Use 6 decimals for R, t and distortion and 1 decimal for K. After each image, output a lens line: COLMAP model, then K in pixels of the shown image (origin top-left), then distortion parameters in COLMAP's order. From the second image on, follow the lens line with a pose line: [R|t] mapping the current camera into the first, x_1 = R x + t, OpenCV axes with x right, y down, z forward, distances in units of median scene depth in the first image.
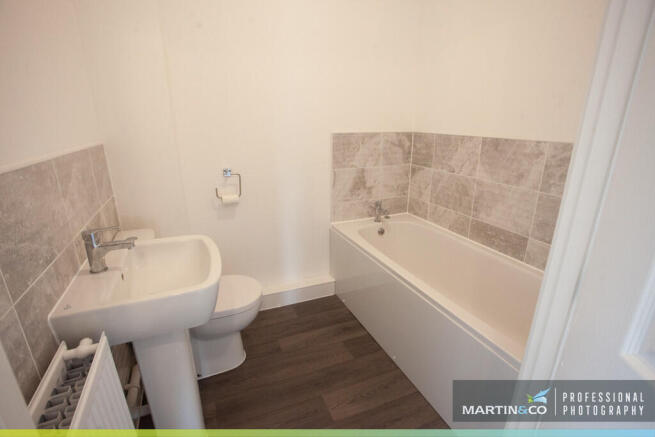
lens RADIAL K [[326.5, 0, 318.8], [0, 326.5, 221.8], [0, 0, 1]] dist [-0.066636, 0.034110]
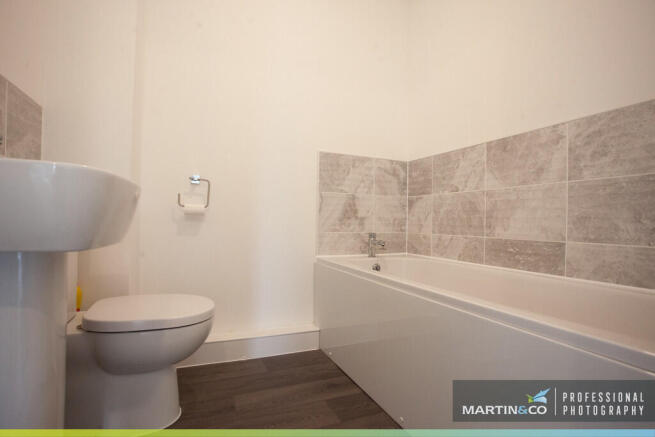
lens RADIAL K [[326.5, 0, 318.8], [0, 326.5, 221.8], [0, 0, 1]] dist [-0.066636, 0.034110]
pose [[0.999498, 0.028597, 0.013655, 0.032611], [-0.022820, 0.948477, -0.316022, 0.197006], [-0.021989, 0.315551, 0.948654, 0.196294]]
